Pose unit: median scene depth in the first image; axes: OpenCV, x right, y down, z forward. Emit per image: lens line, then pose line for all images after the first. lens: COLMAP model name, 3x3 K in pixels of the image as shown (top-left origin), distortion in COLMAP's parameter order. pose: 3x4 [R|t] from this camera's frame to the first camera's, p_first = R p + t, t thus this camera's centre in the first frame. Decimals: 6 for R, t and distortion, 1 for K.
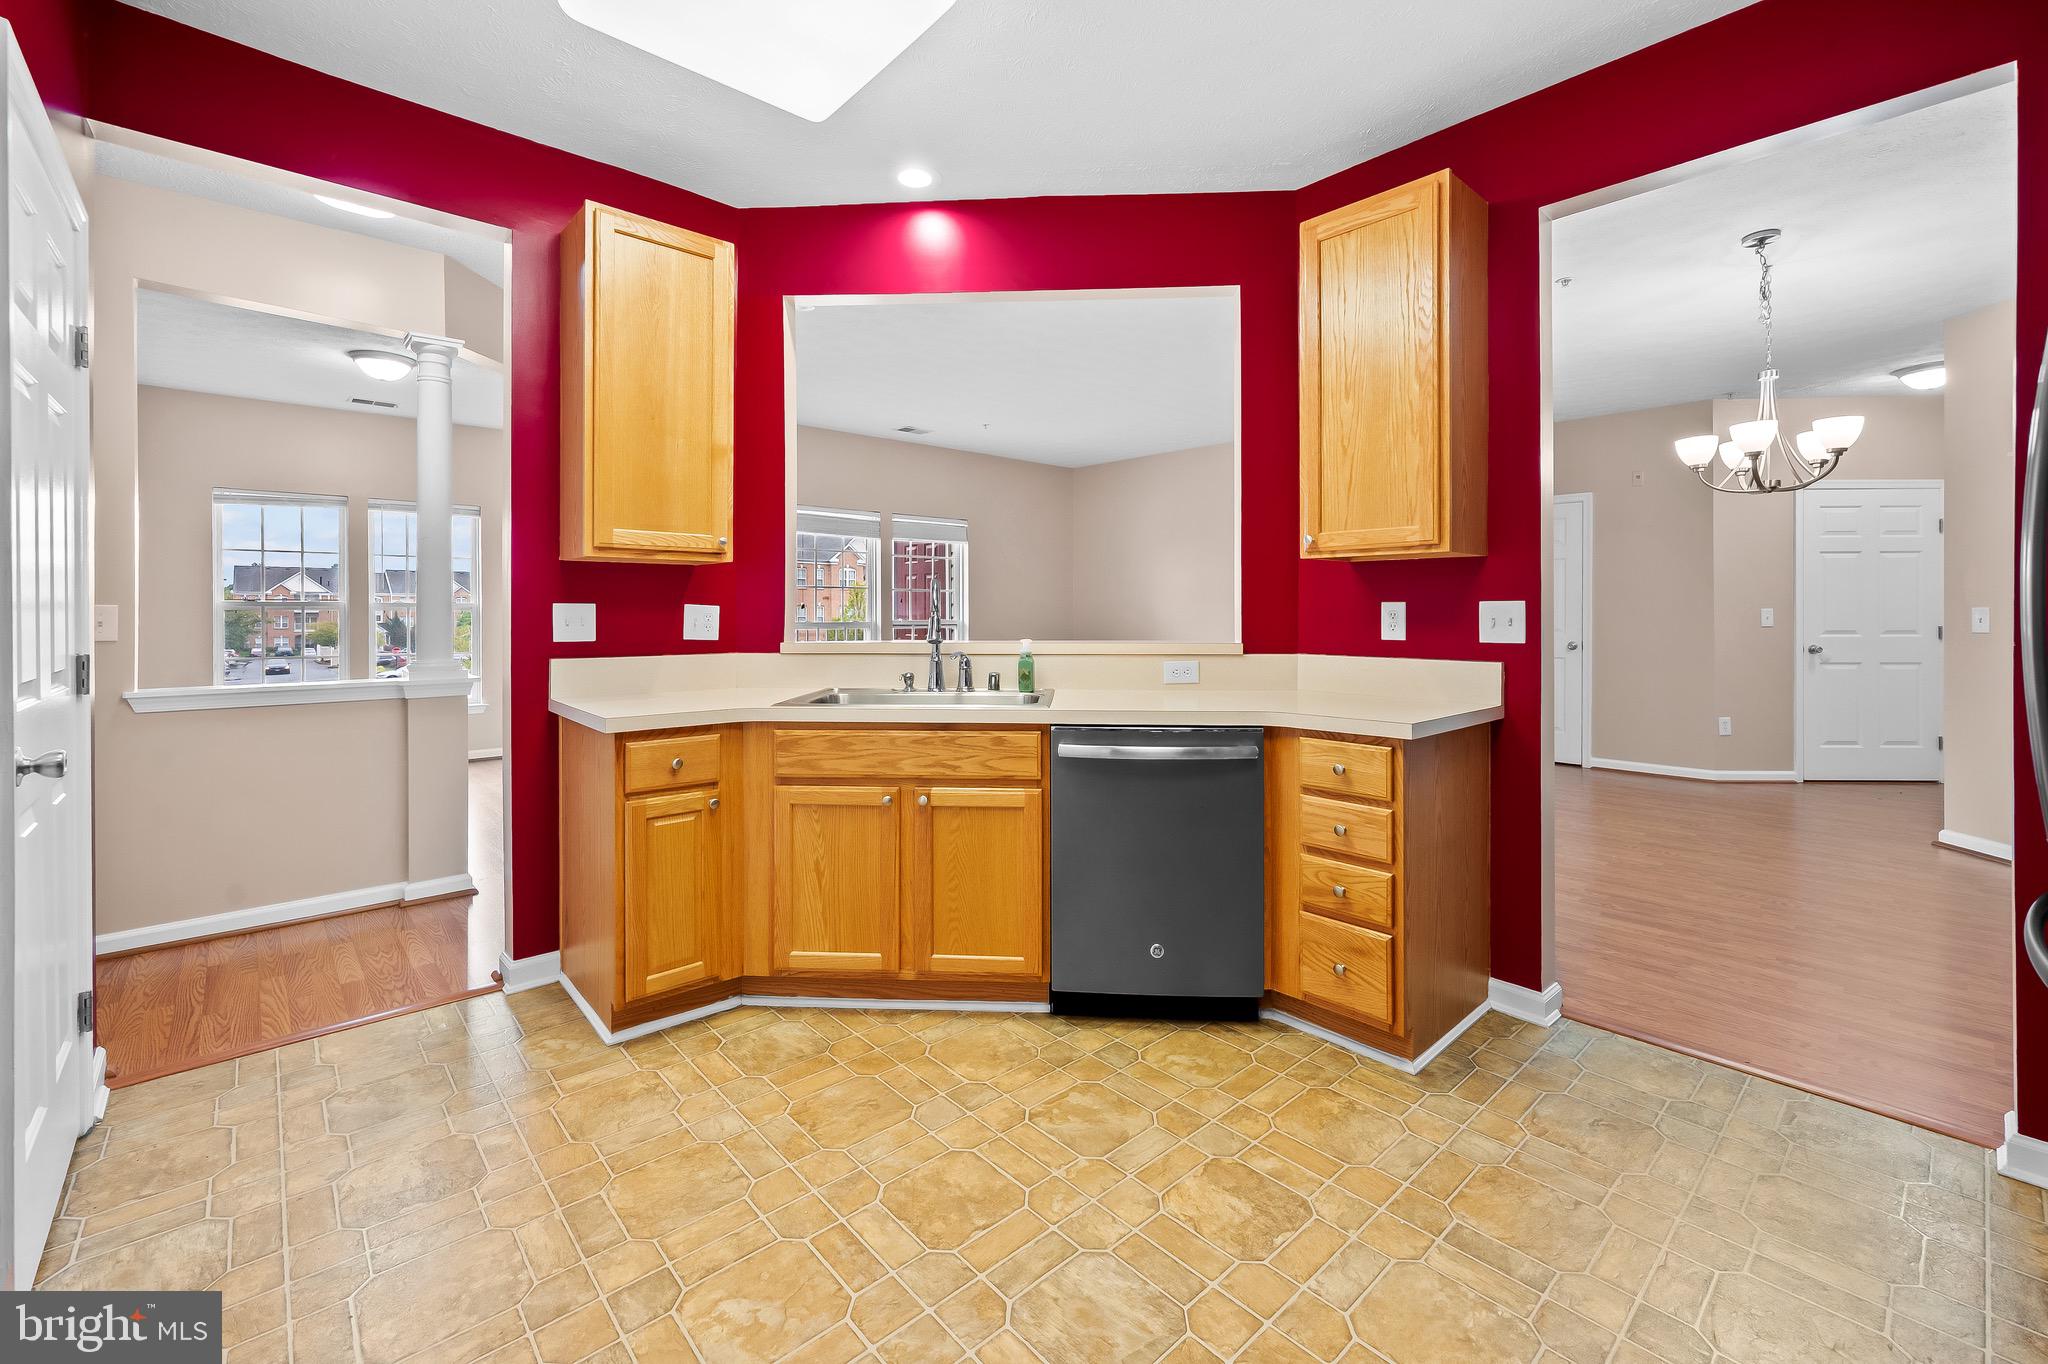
lens RADIAL K [[853.0, 0, 1028.0], [0, 853.0, 611.7], [0, 0, 1]] dist [-0.000417, -0.000133]
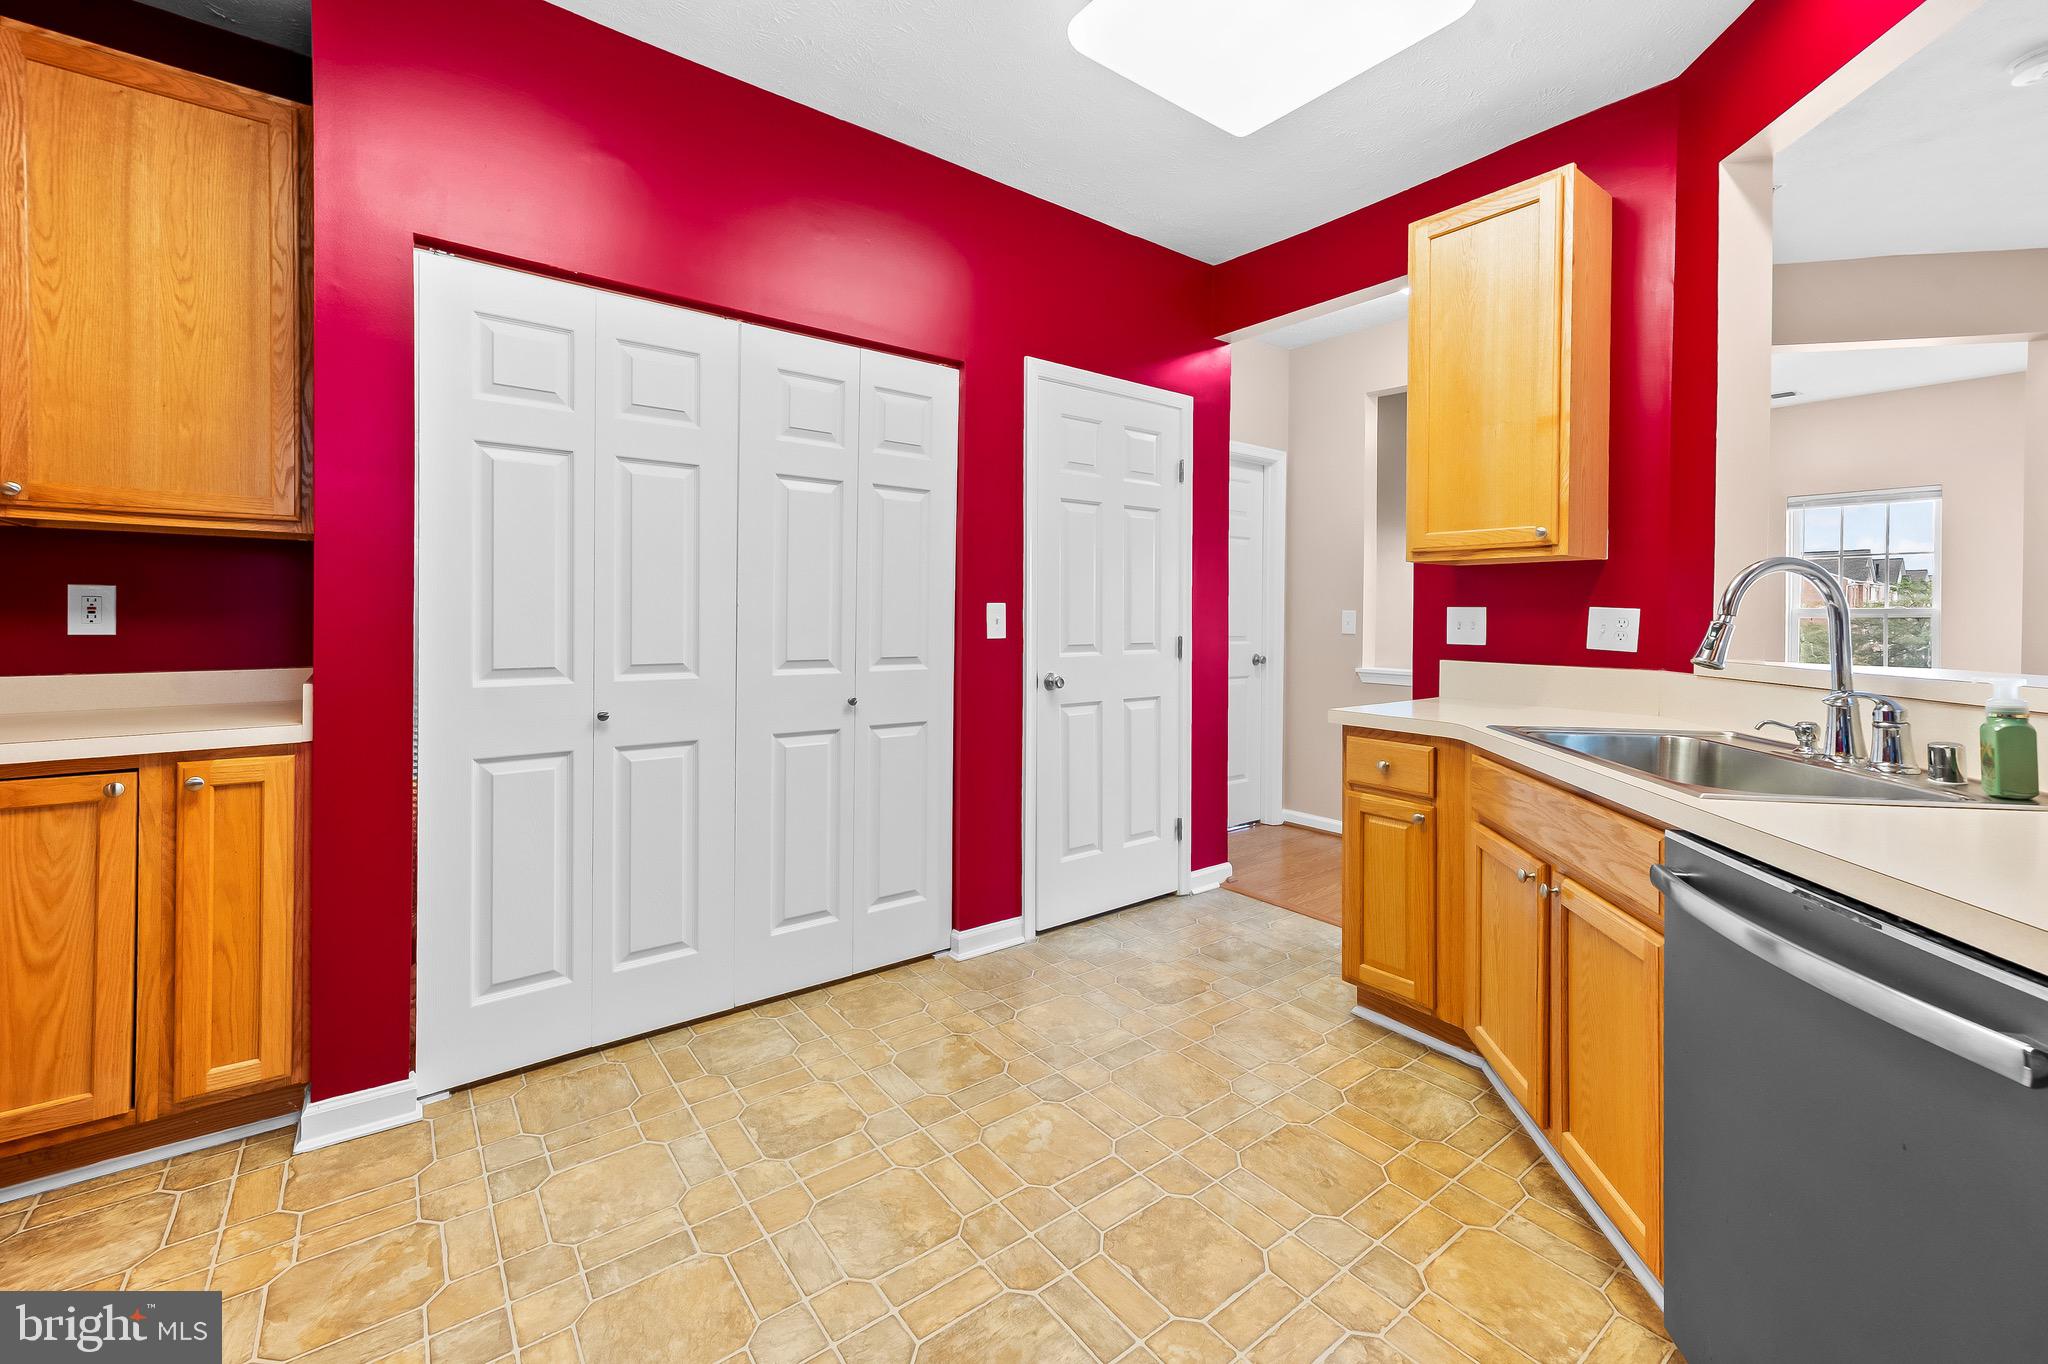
lens RADIAL K [[839.7, 0, 1027.4], [0, 839.7, 617.1], [0, 0, 1]] dist [0.013380, -0.000036]
pose [[-0.081582, 0.001983, -0.996665, 0.630169], [-0.006369, 0.999977, 0.002511, 0.003649], [0.996646, 0.006552, -0.081567, 0.688159]]
